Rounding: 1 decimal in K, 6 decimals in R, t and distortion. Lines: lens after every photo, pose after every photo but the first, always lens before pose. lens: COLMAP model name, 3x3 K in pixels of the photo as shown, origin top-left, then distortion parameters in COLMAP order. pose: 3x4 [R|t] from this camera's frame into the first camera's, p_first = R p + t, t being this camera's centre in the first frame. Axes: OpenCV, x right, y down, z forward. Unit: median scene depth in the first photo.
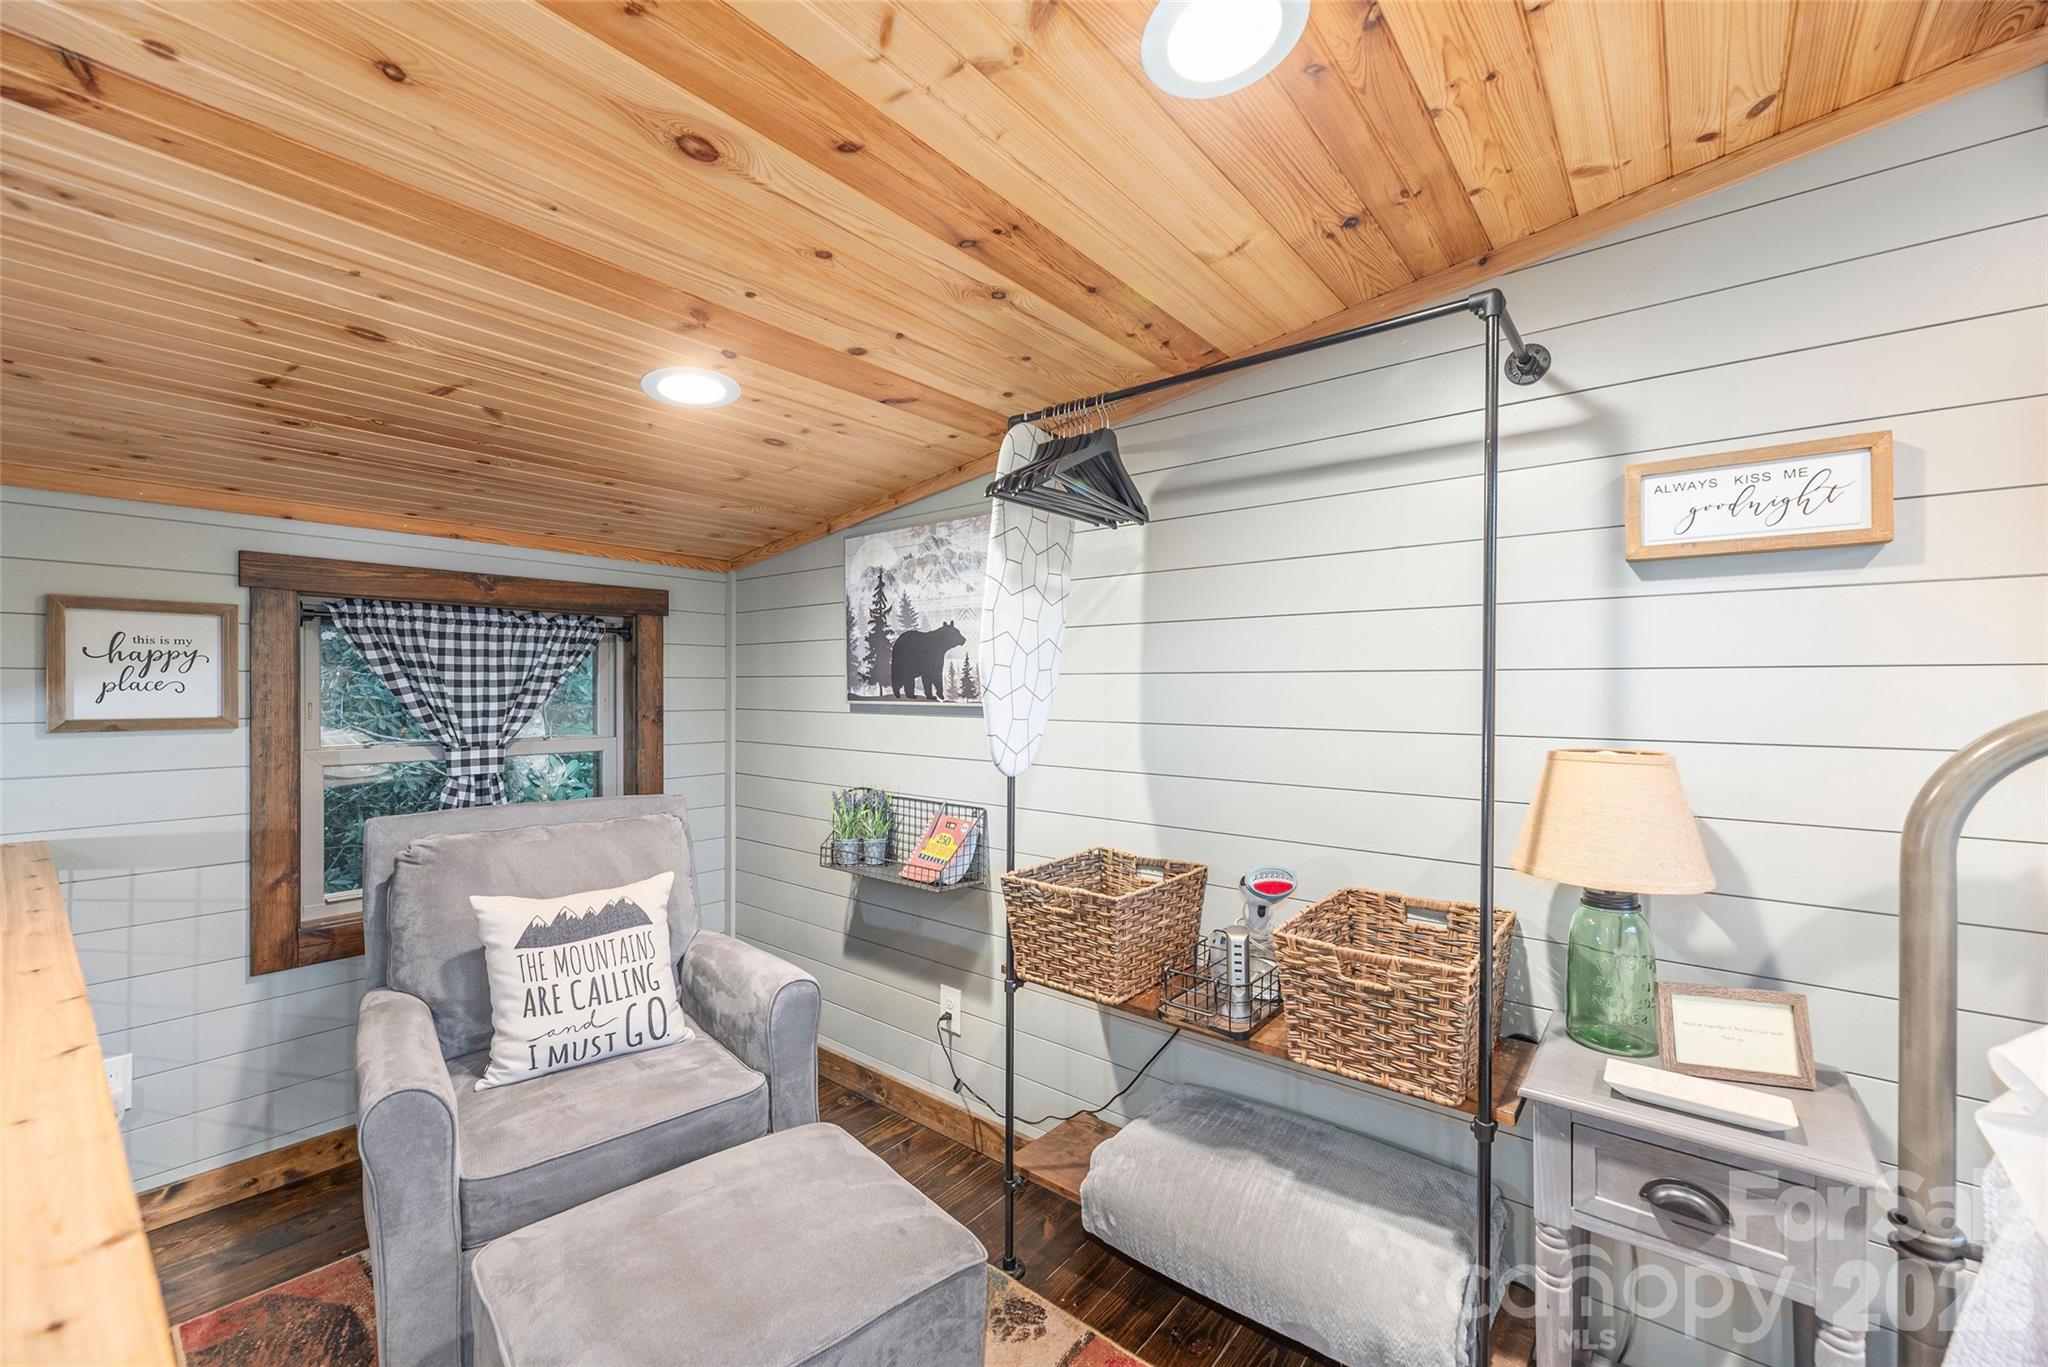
lens RADIAL K [[833.0, 0, 1019.4], [0, 833.0, 688.6], [0, 0, 1]] dist [0.000142, -0.000007]
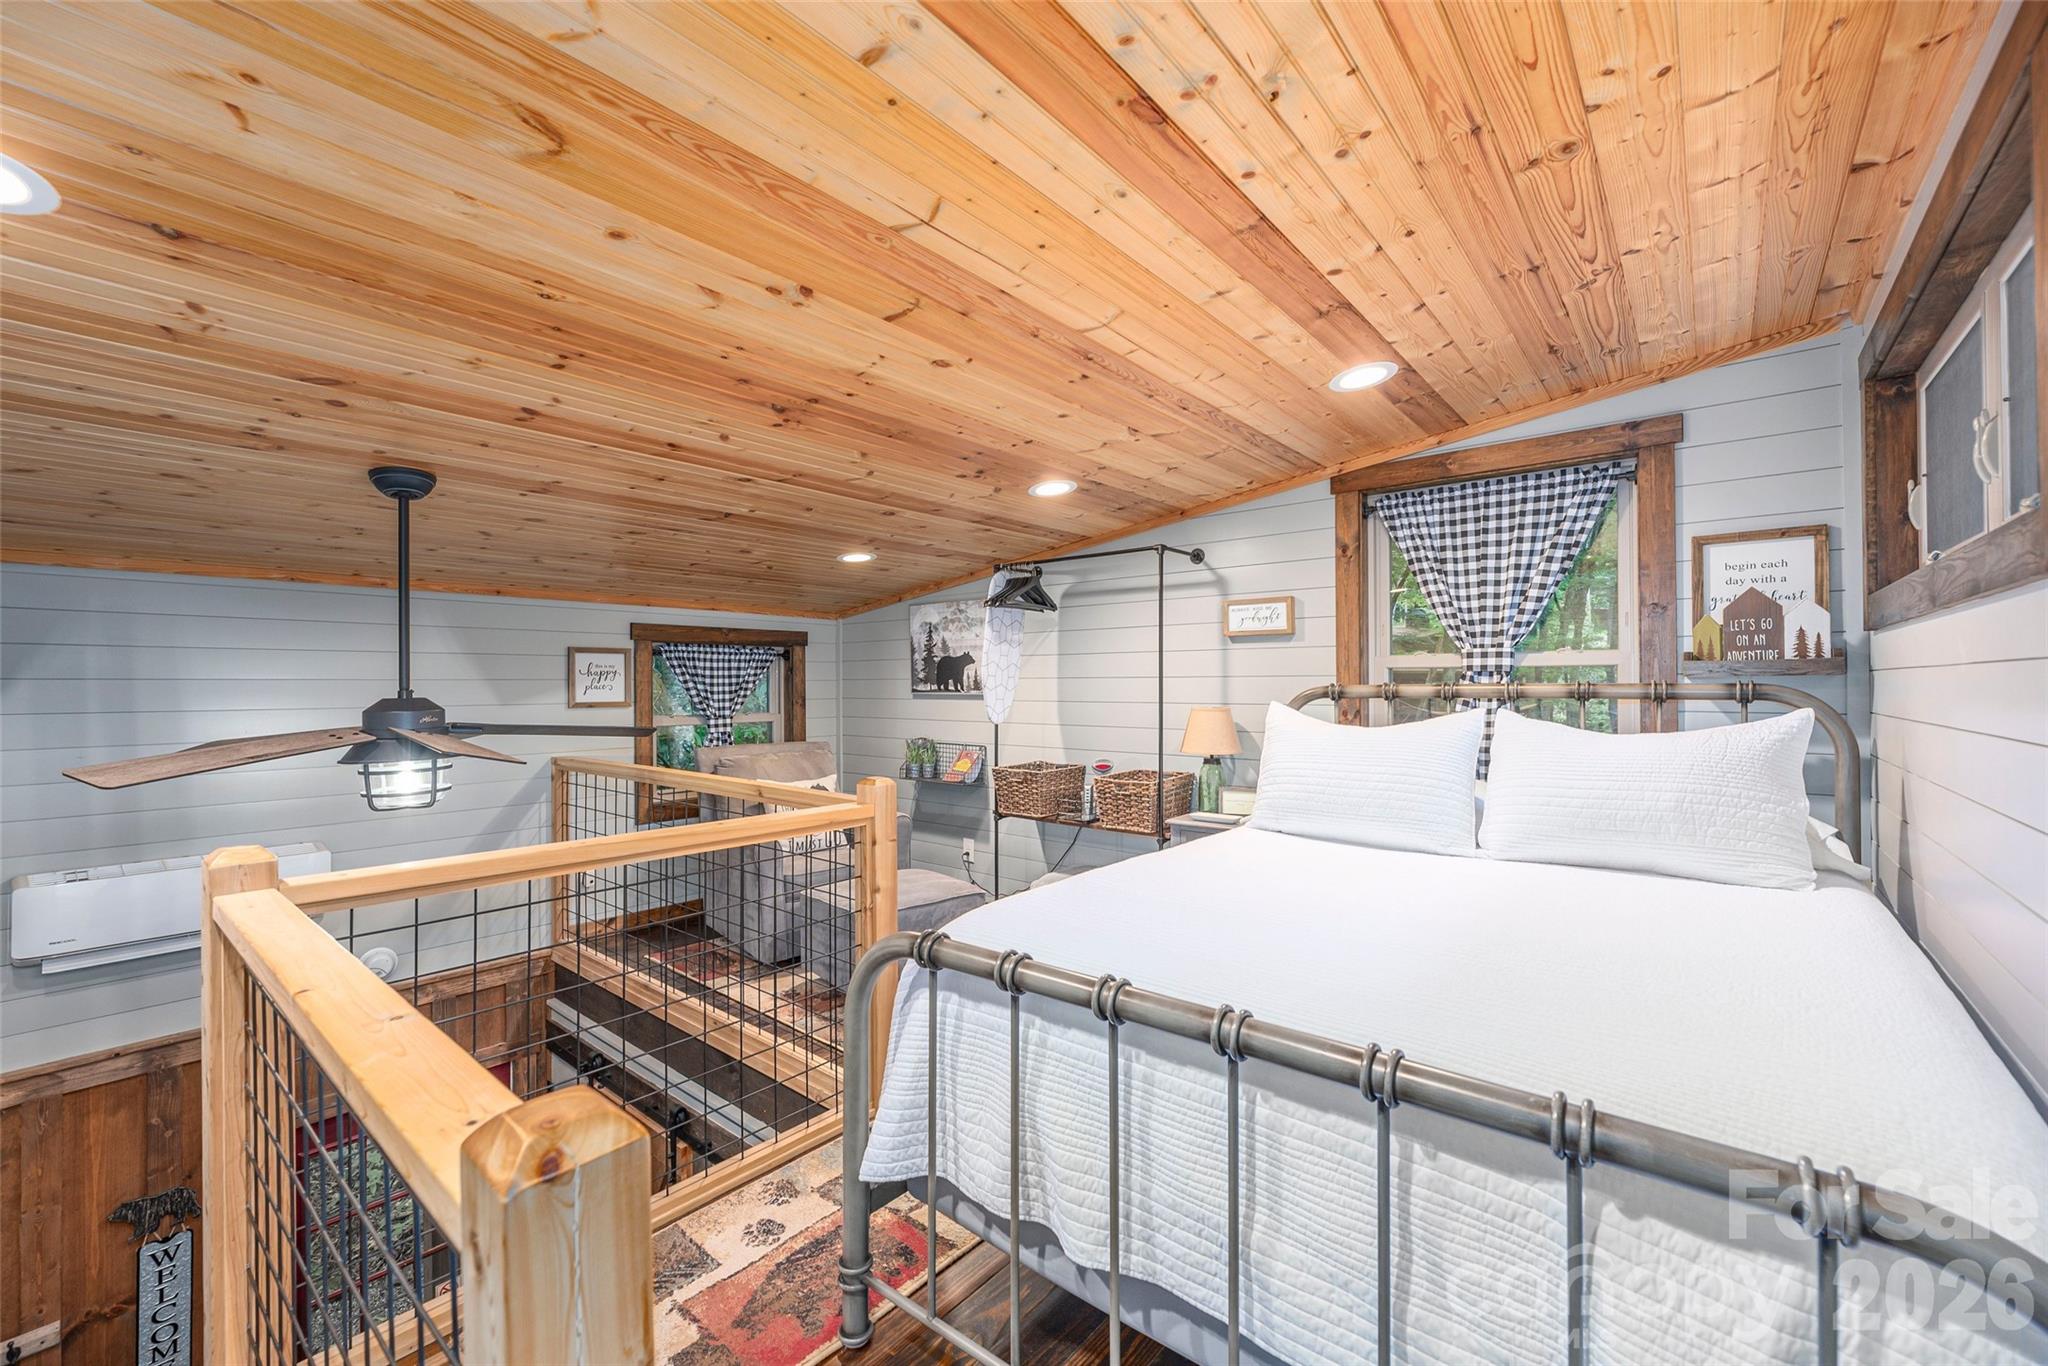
lens RADIAL K [[833.0, 0, 1021.7], [0, 833.0, 682.2], [0, 0, 1]] dist [0.000142, -0.000007]
pose [[0.999972, -0.007021, -0.002578, 0.050941], [0.007017, 0.999974, -0.001511, -0.004184], [0.002588, 0.001493, 0.999996, -0.977366]]
